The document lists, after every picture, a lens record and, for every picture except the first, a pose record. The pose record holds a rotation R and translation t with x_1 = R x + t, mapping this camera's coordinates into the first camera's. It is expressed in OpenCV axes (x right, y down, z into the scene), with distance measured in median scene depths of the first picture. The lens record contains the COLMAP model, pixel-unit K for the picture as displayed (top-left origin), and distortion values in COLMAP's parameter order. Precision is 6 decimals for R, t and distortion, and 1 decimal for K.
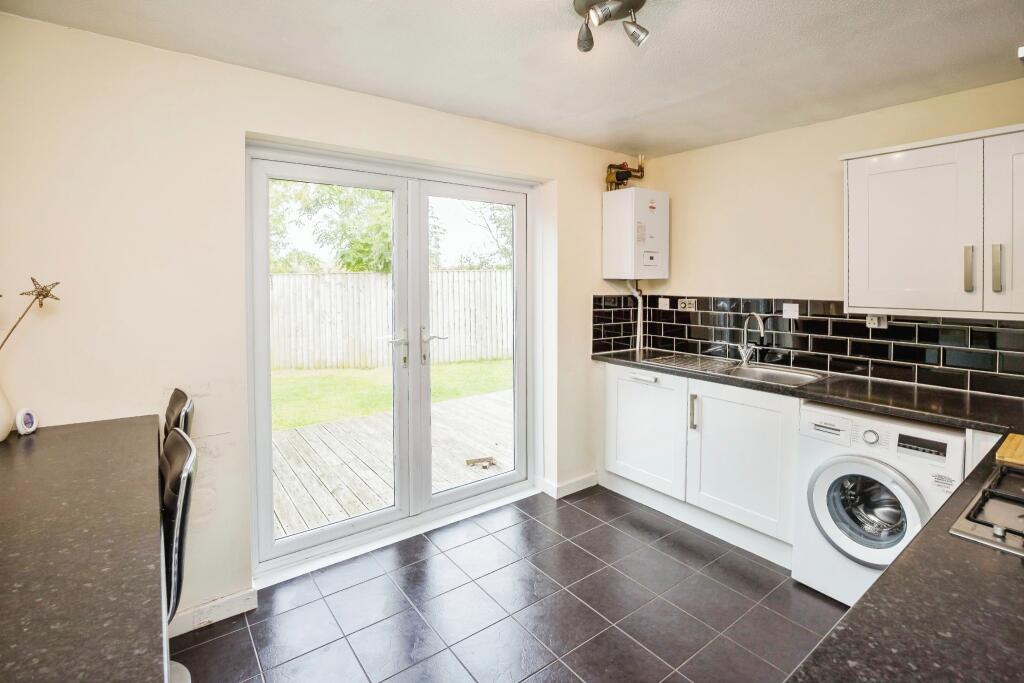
lens RADIAL K [[479.3, 0, 515.9], [0, 479.3, 339.1], [0, 0, 1]] dist [-0.033966, 0.004832]
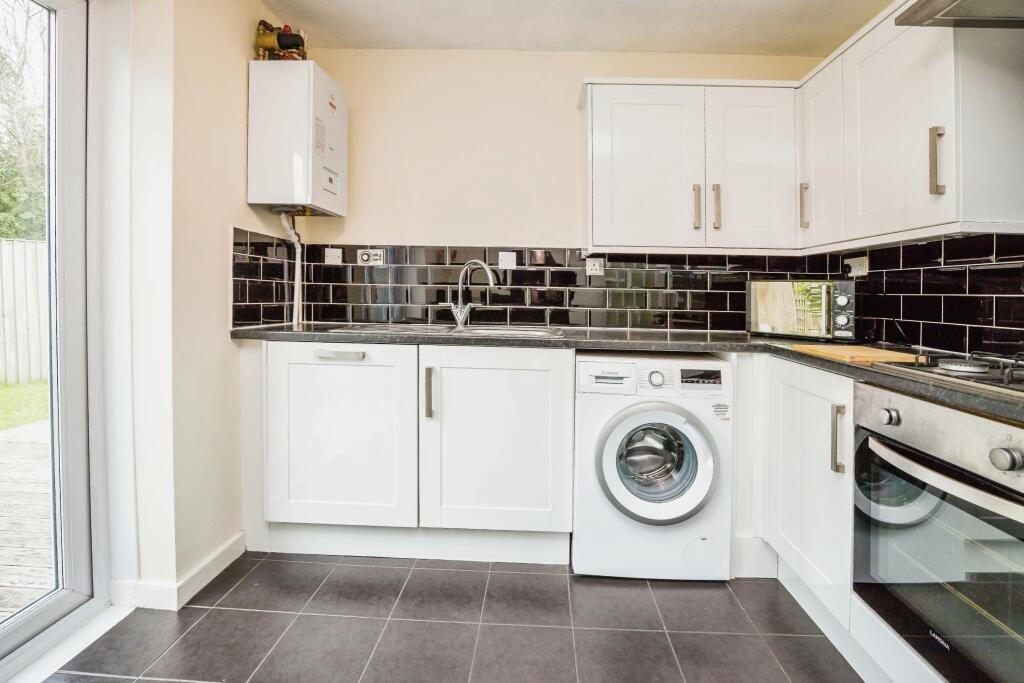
lens RADIAL K [[479.3, 0, 525.8], [0, 479.3, 314.3], [0, 0, 1]] dist [-0.033966, 0.004832]
pose [[0.620489, -0.015603, 0.784060, -0.071421], [0.070421, 0.996871, -0.035891, 0.059975], [-0.781047, 0.077484, 0.619646, 0.367469]]
